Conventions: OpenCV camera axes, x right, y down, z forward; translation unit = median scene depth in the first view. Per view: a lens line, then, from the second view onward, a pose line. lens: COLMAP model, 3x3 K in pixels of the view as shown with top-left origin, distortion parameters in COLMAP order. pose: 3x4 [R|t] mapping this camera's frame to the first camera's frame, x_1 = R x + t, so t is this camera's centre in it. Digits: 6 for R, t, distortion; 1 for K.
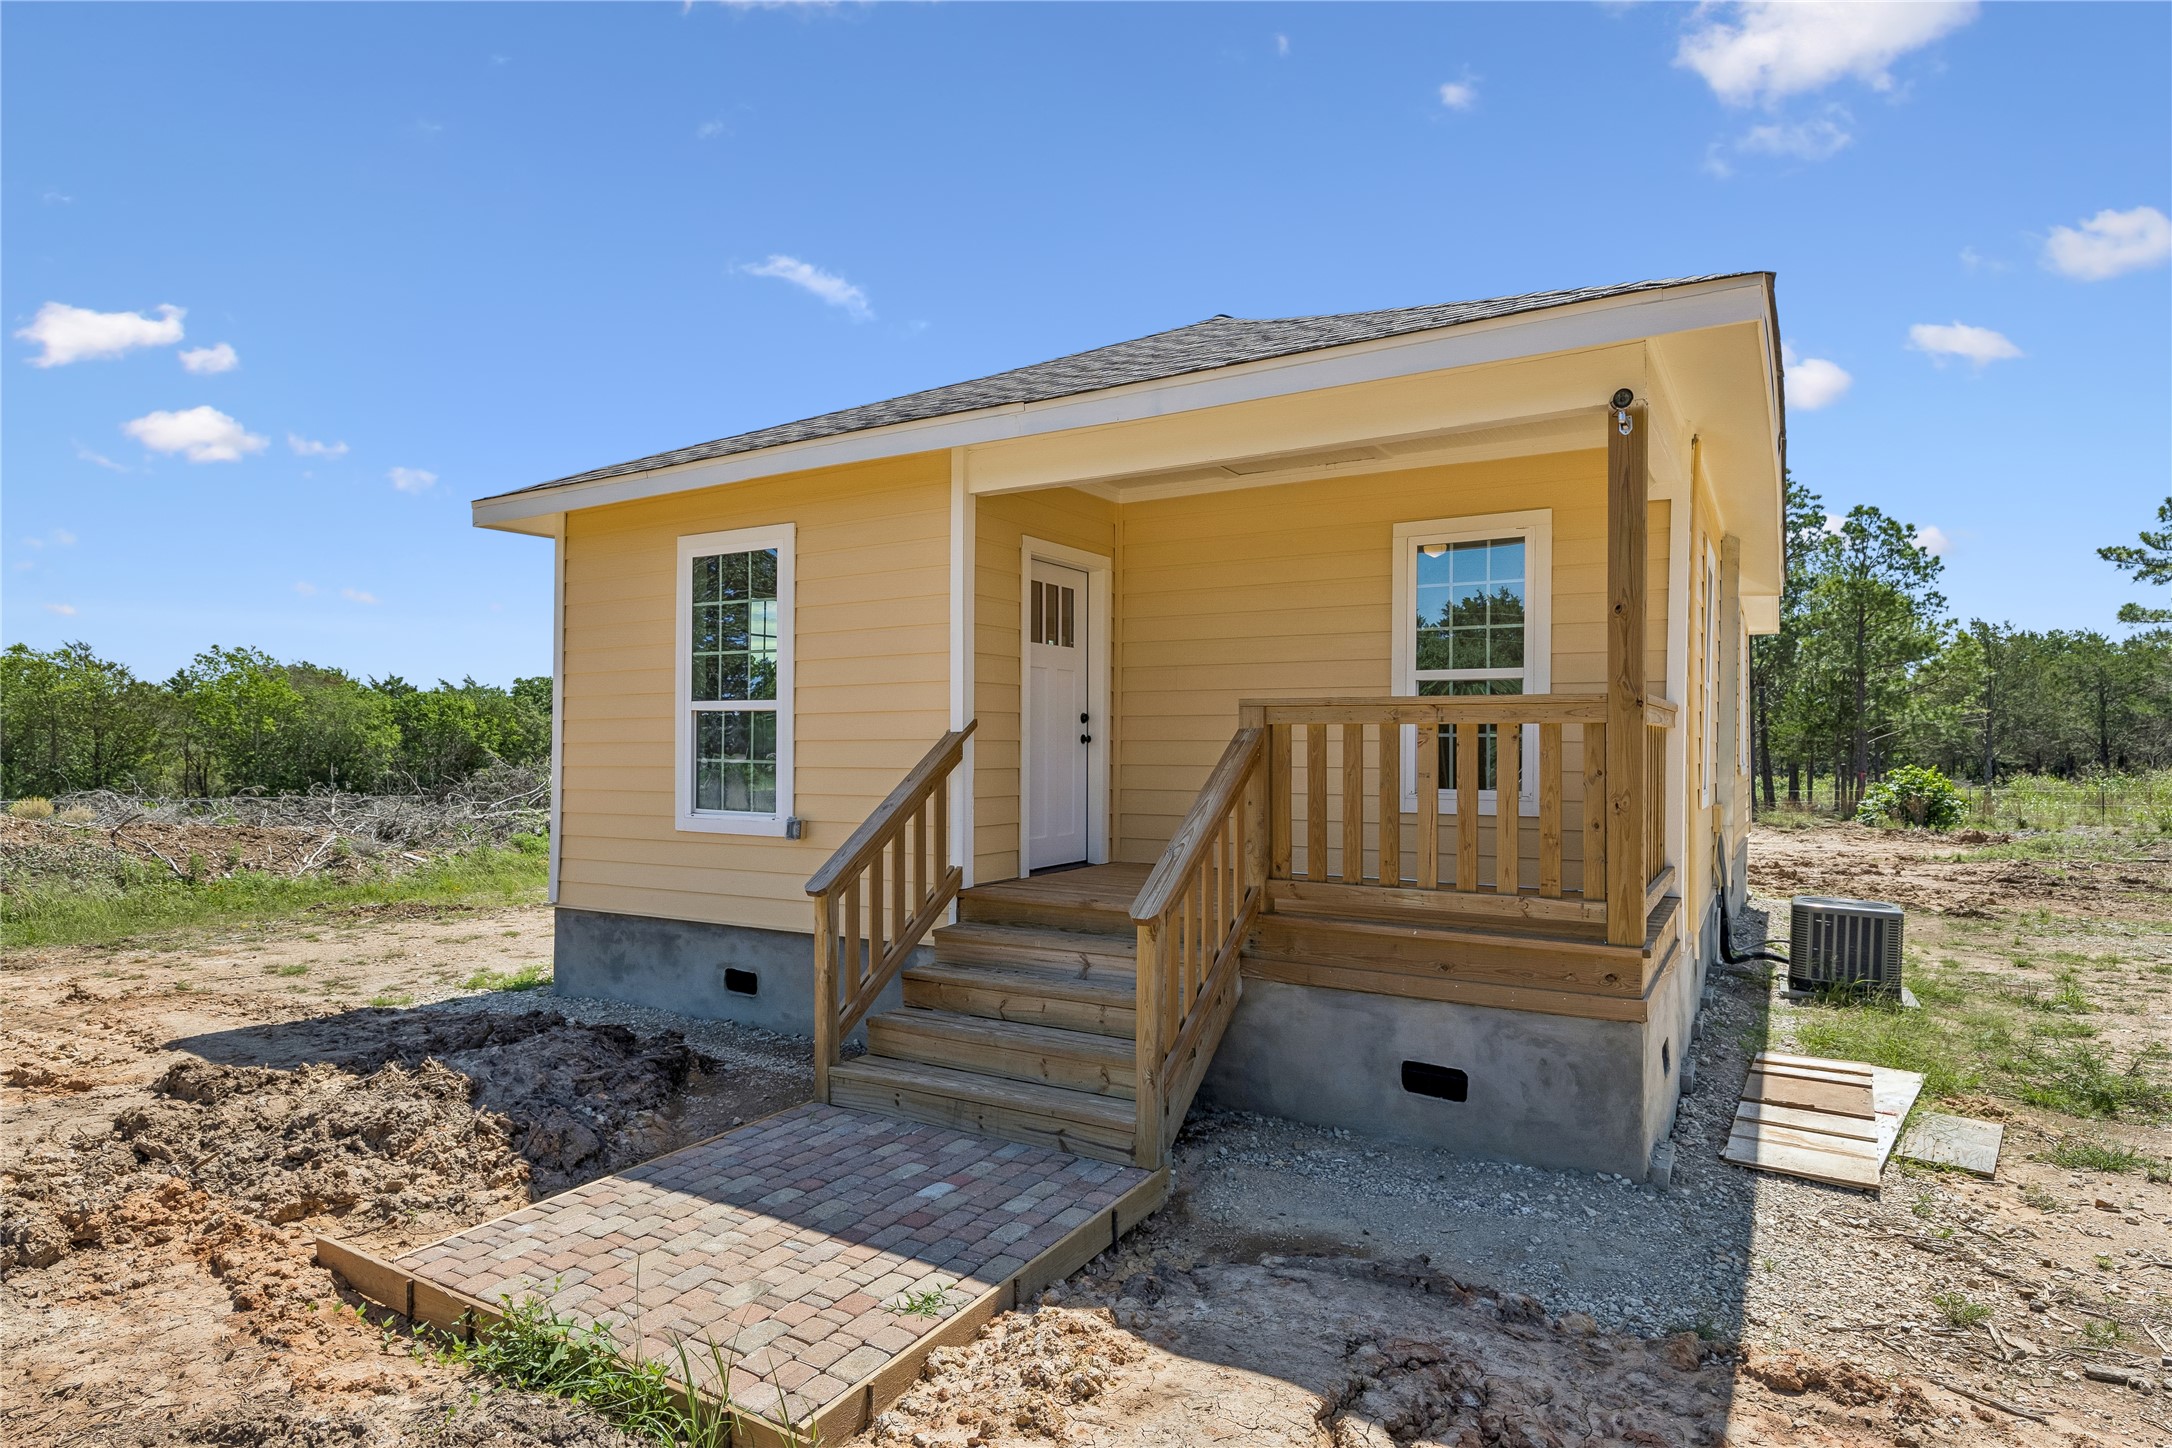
lens RADIAL K [[1181.4, 0, 1085.5], [0, 1181.4, 737.9], [0, 0, 1]] dist [-0.000821, 0.000231]
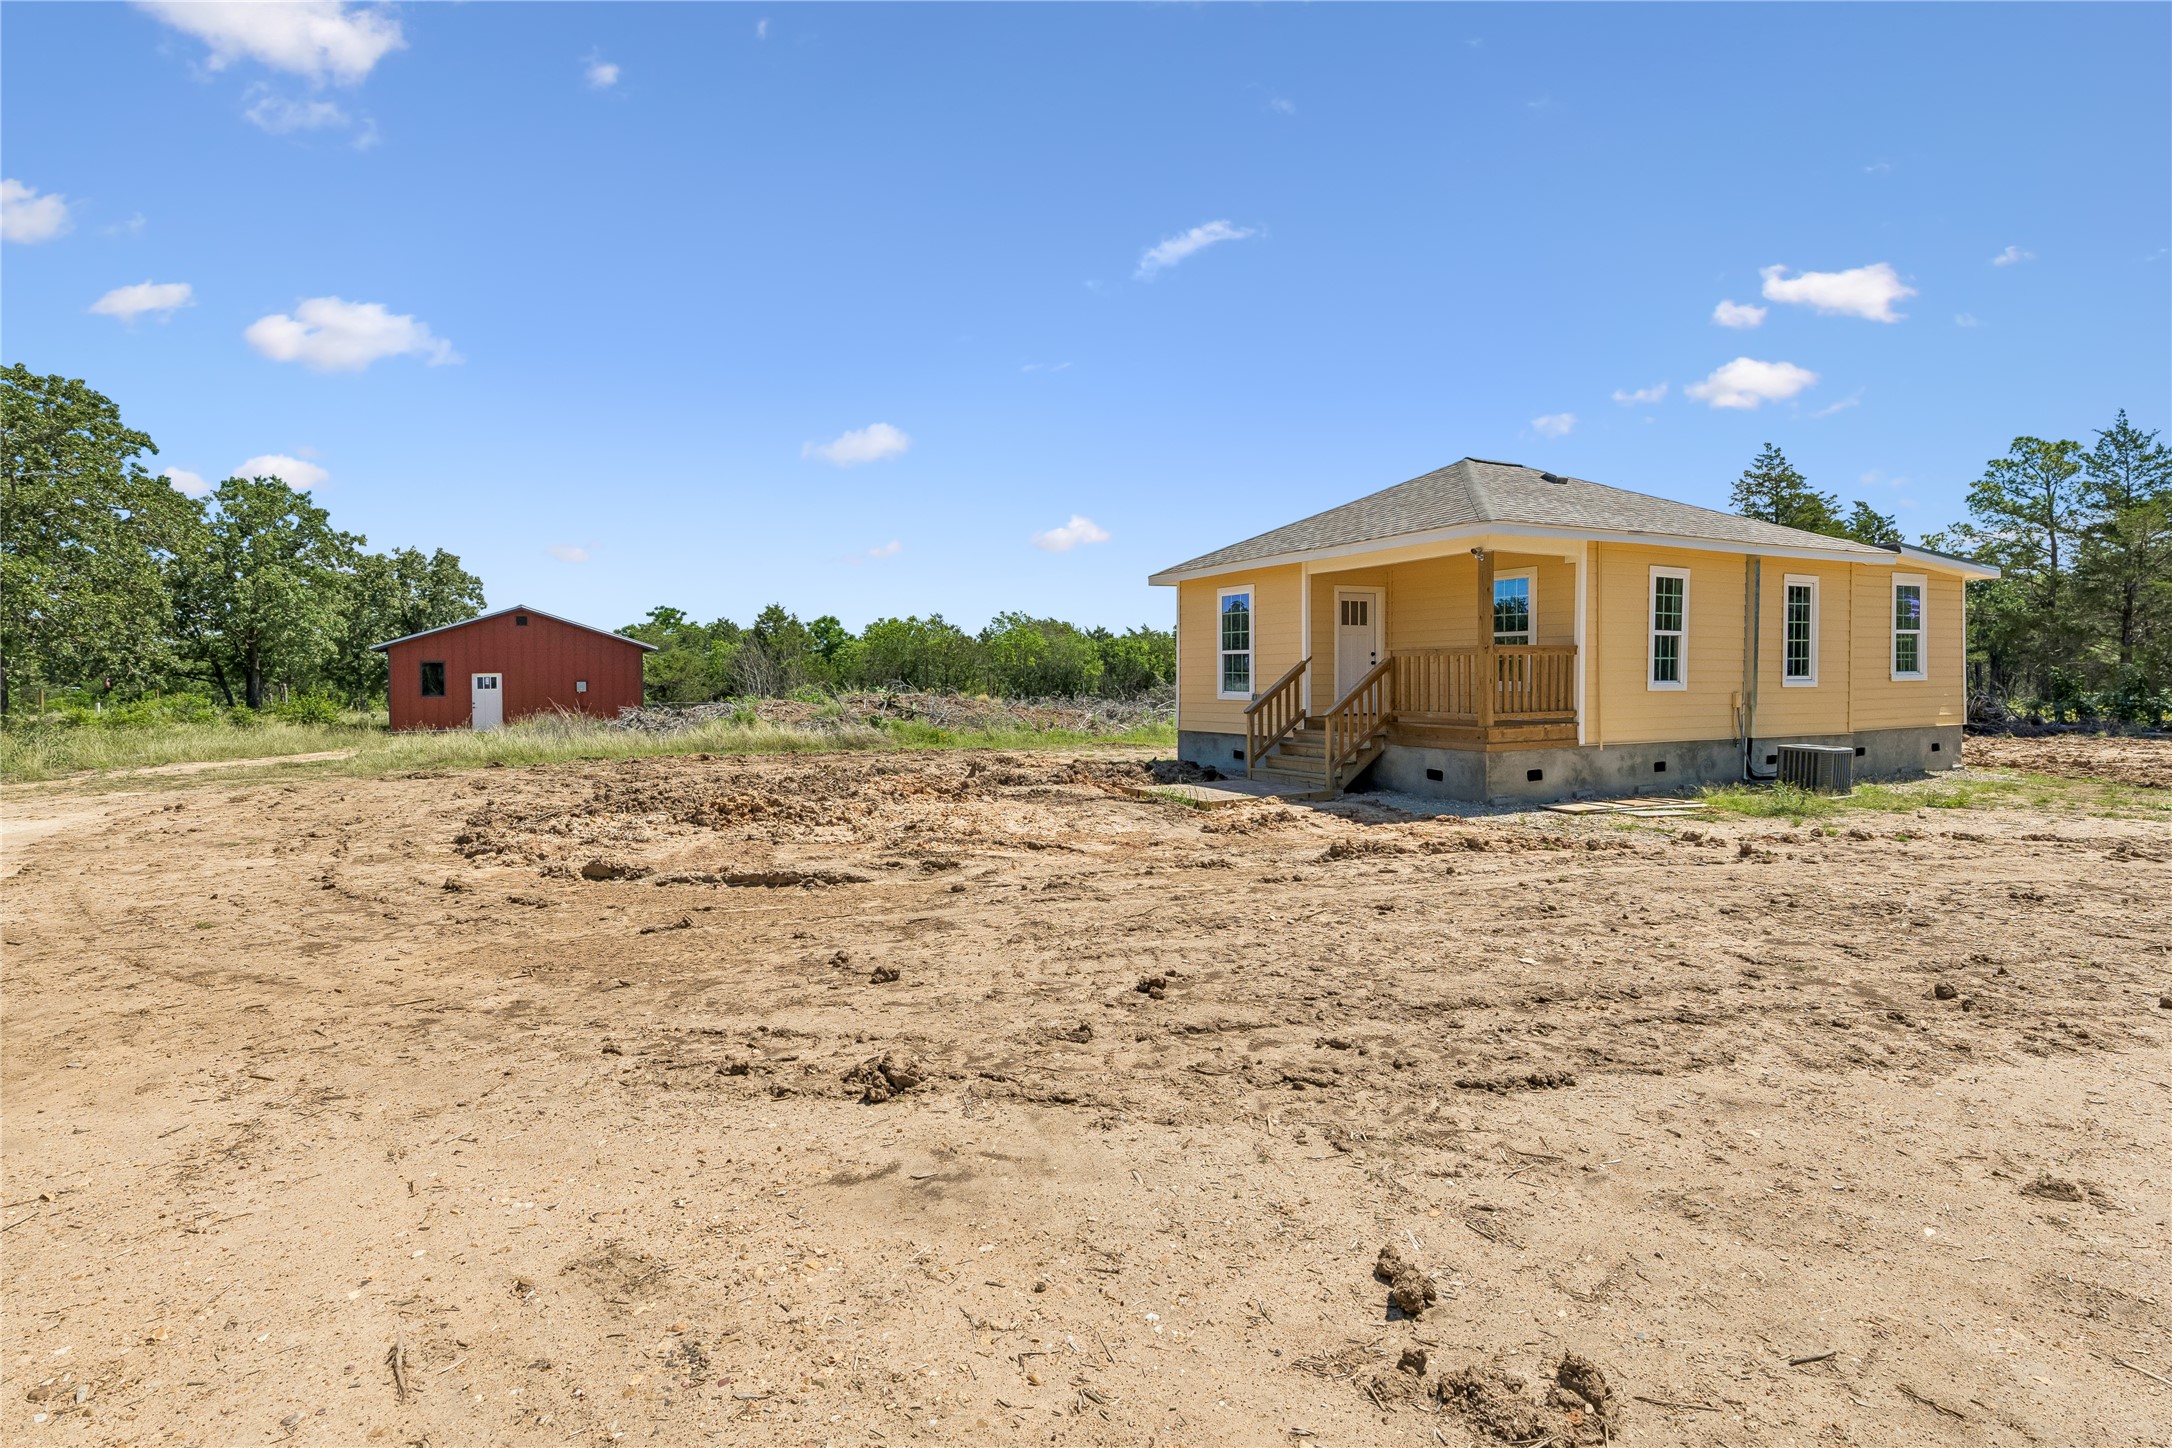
lens RADIAL K [[1046.3, 0, 1088.2], [0, 1046.3, 709.4], [0, 0, 1]] dist [0.004467, 0.002321]
pose [[0.860285, 0.008704, -0.509739, 0.607288], [0.012315, 0.999208, 0.037846, 0.008560], [0.509664, -0.038836, 0.859496, -1.180209]]
